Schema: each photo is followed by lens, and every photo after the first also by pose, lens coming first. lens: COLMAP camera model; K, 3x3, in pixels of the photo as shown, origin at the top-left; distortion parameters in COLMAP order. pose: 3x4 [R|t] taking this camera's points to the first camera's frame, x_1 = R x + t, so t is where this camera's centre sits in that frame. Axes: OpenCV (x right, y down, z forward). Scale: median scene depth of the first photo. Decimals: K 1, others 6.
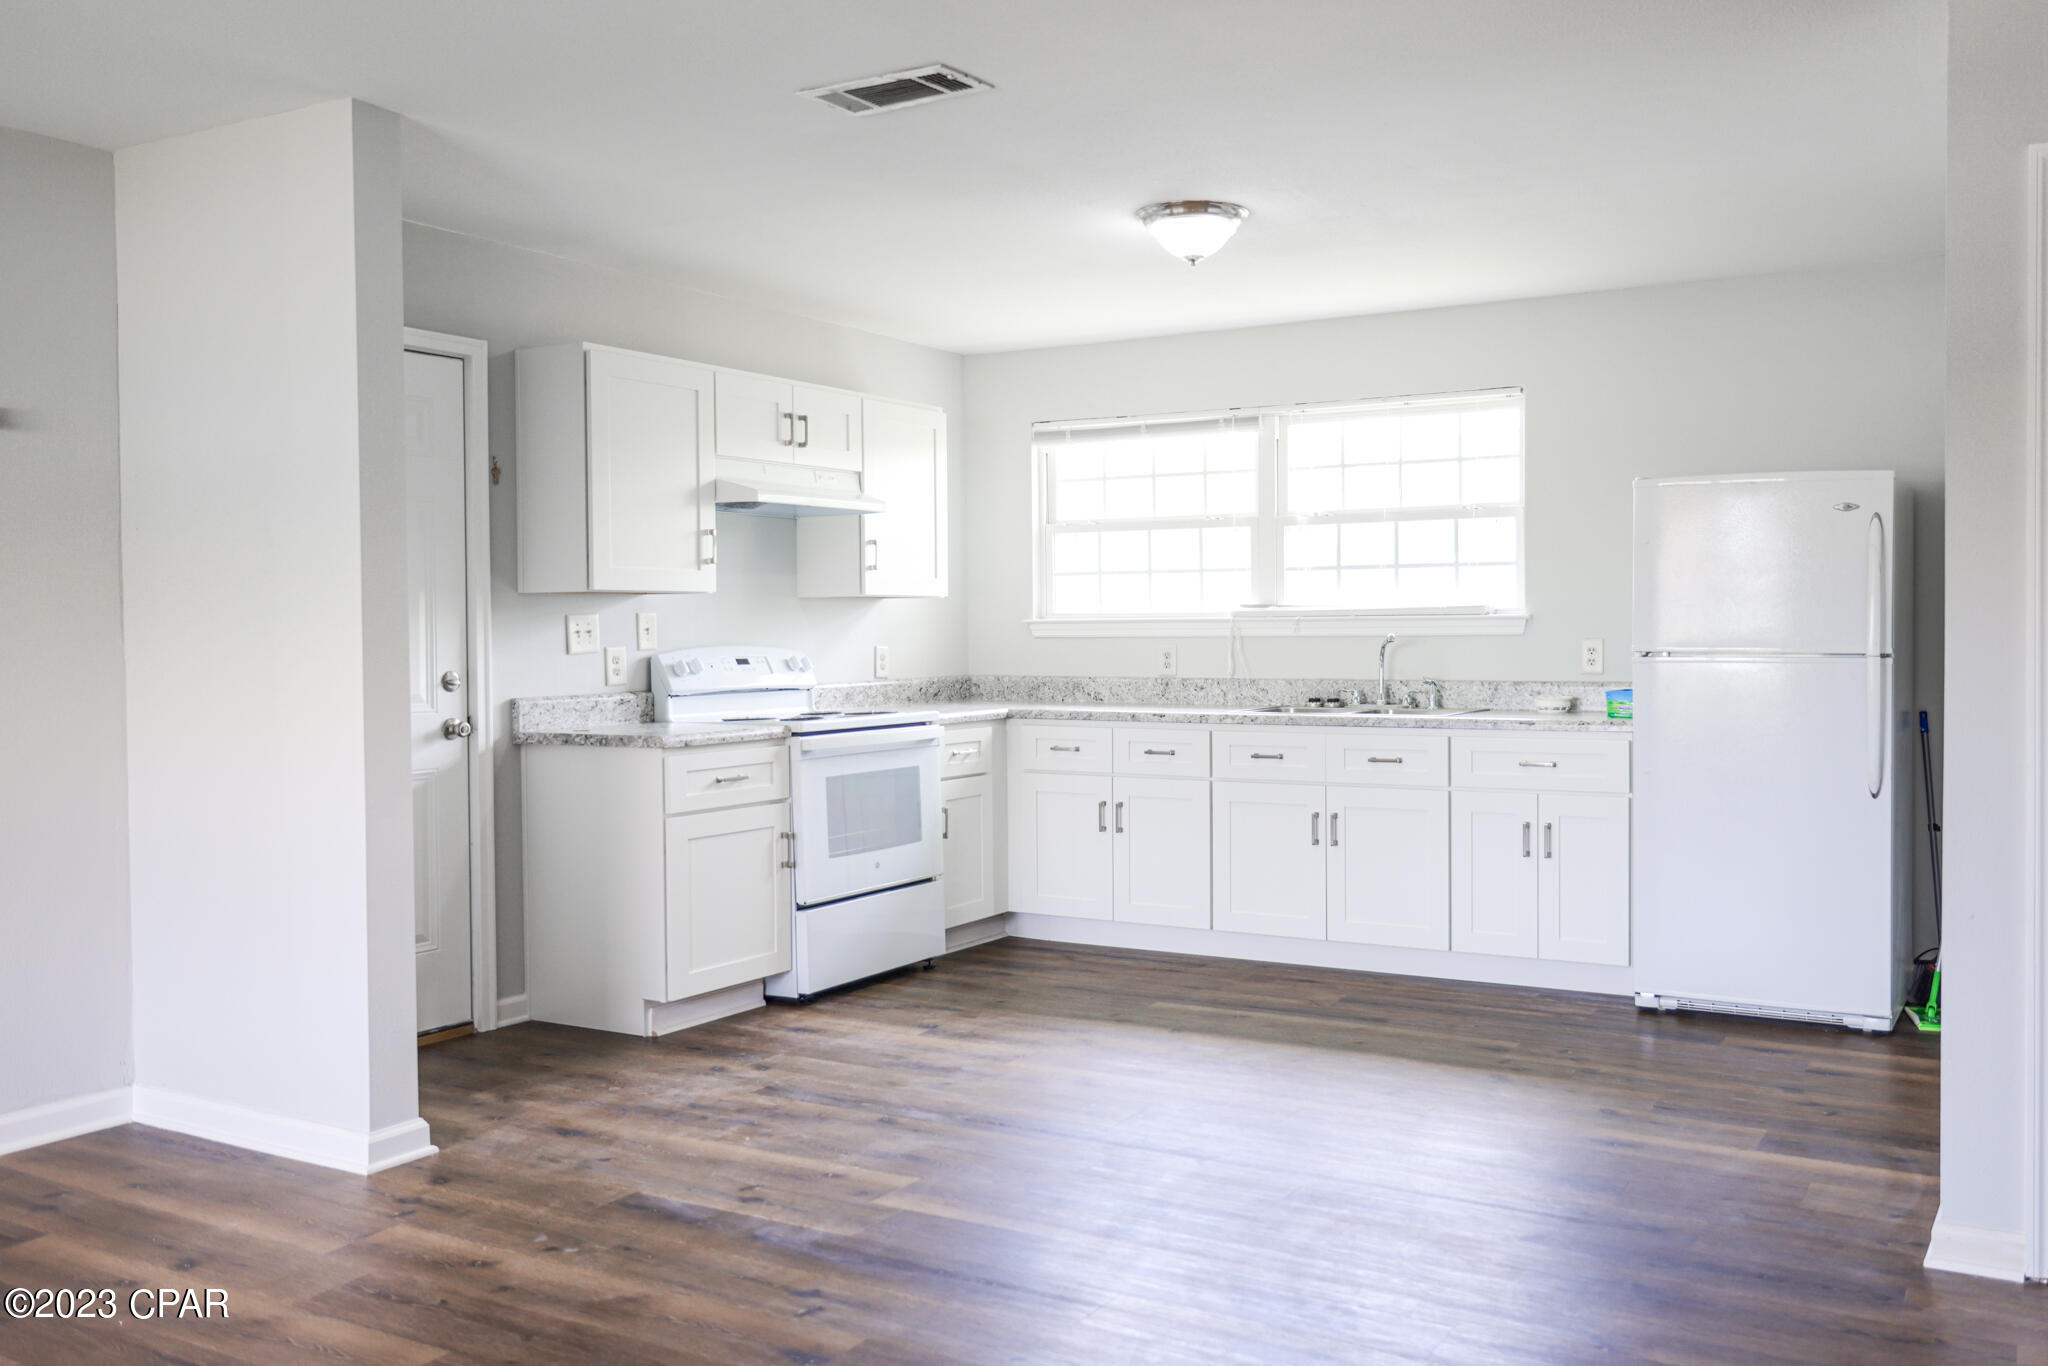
lens RADIAL K [[1637.3, 0, 1024.0], [0, 1637.3, 683.0], [0, 0, 1]] dist [0.007674, -0.001151]
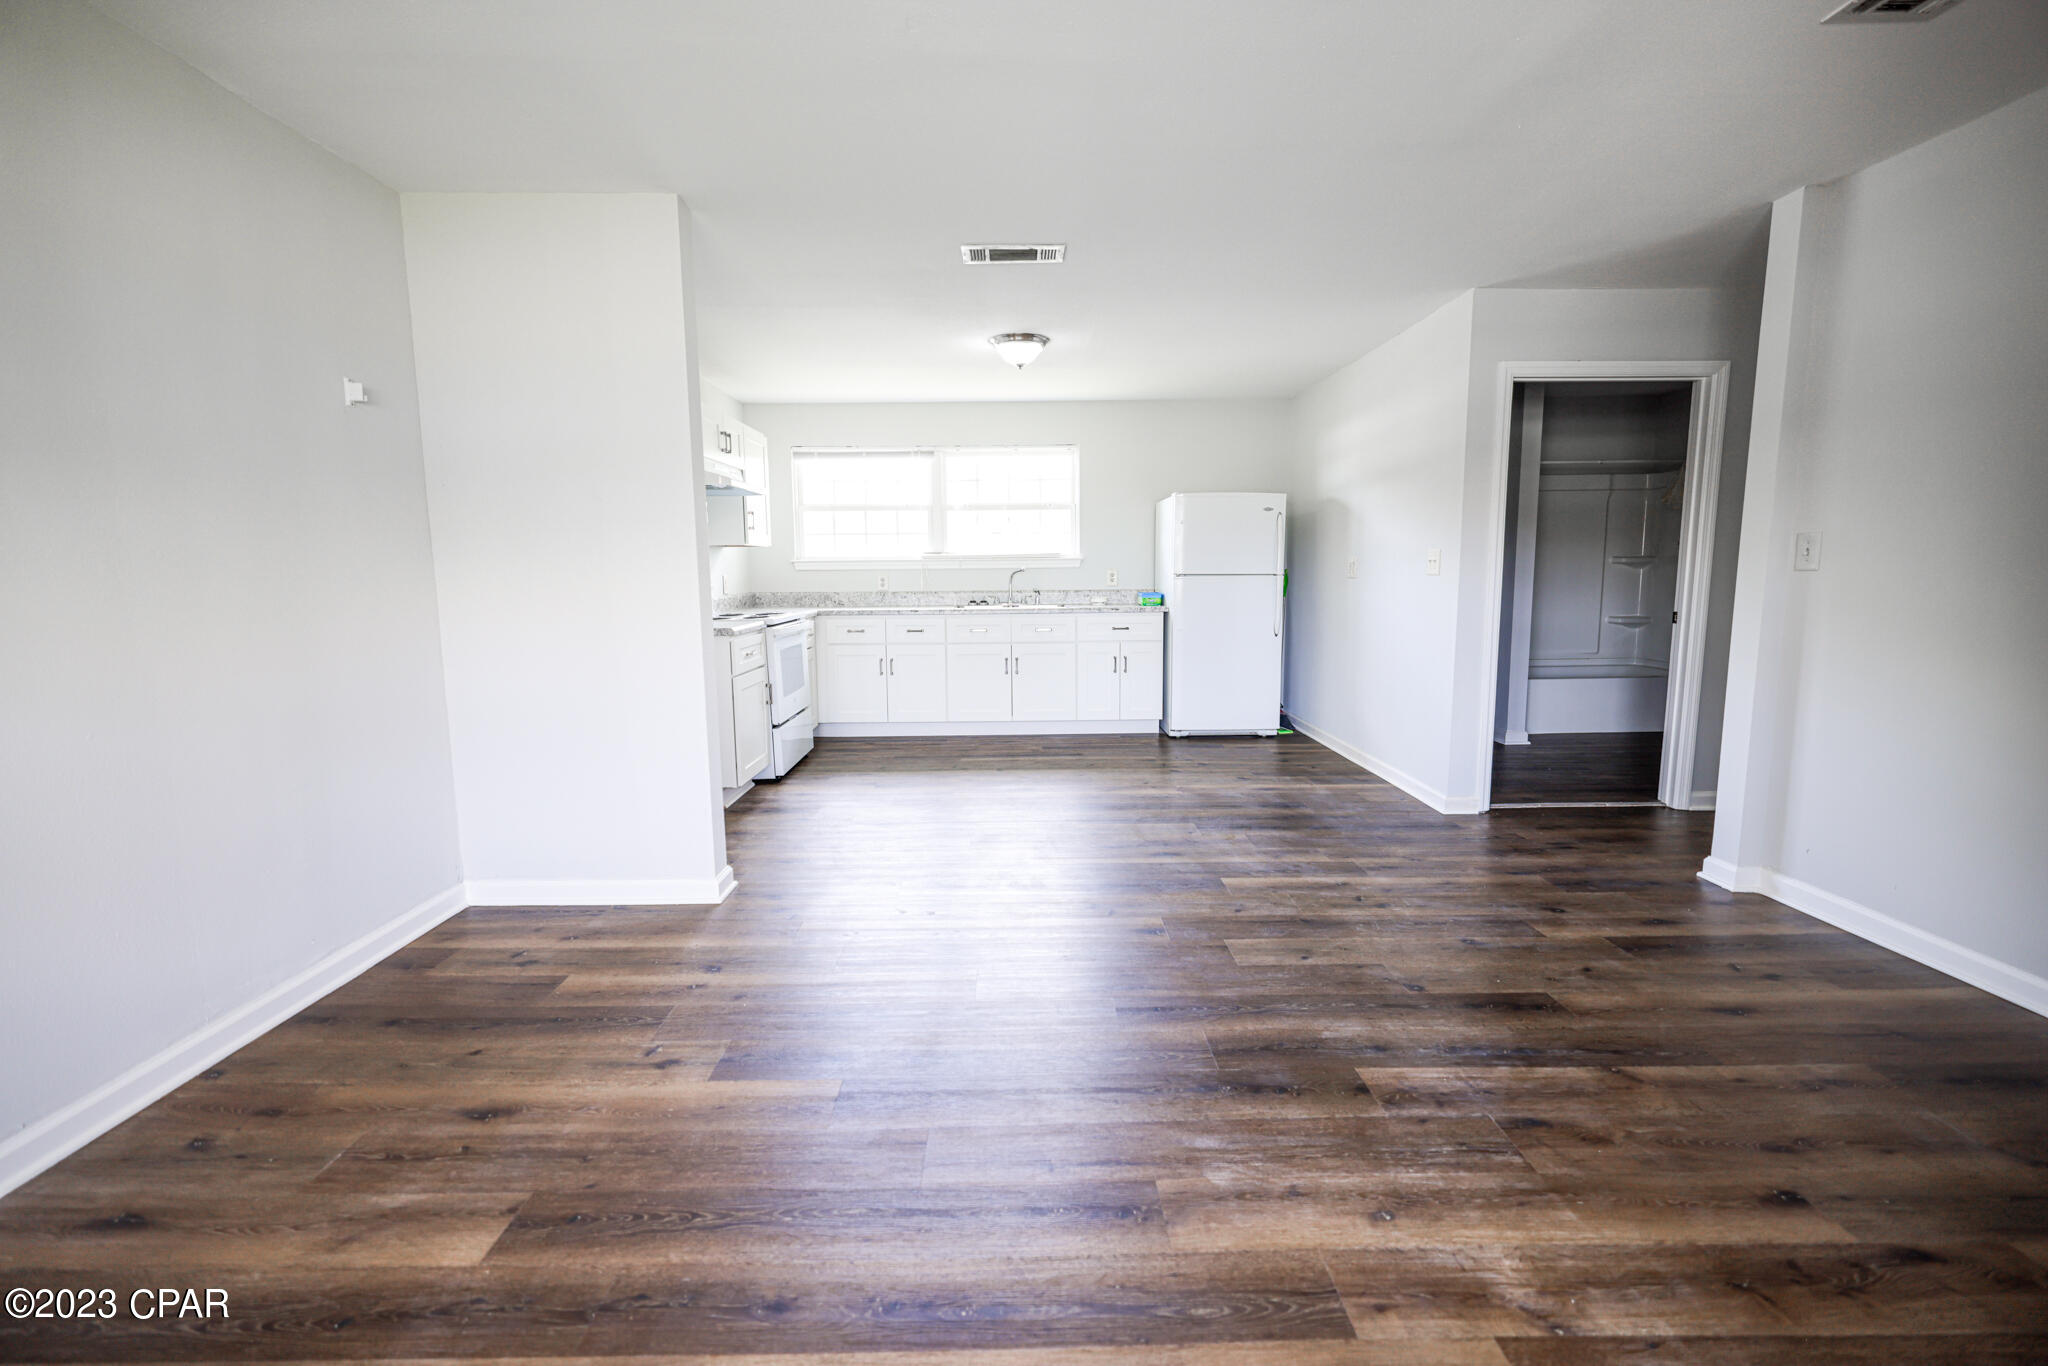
lens RADIAL K [[860.9, 0, 1021.9], [0, 860.9, 673.9], [0, 0, 1]] dist [0.002275, 0.000226]
pose [[0.874948, -0.060520, 0.480420, -0.297263], [0.018644, 0.995634, 0.091467, 0.003917], [-0.483857, -0.071072, 0.872256, 0.080161]]
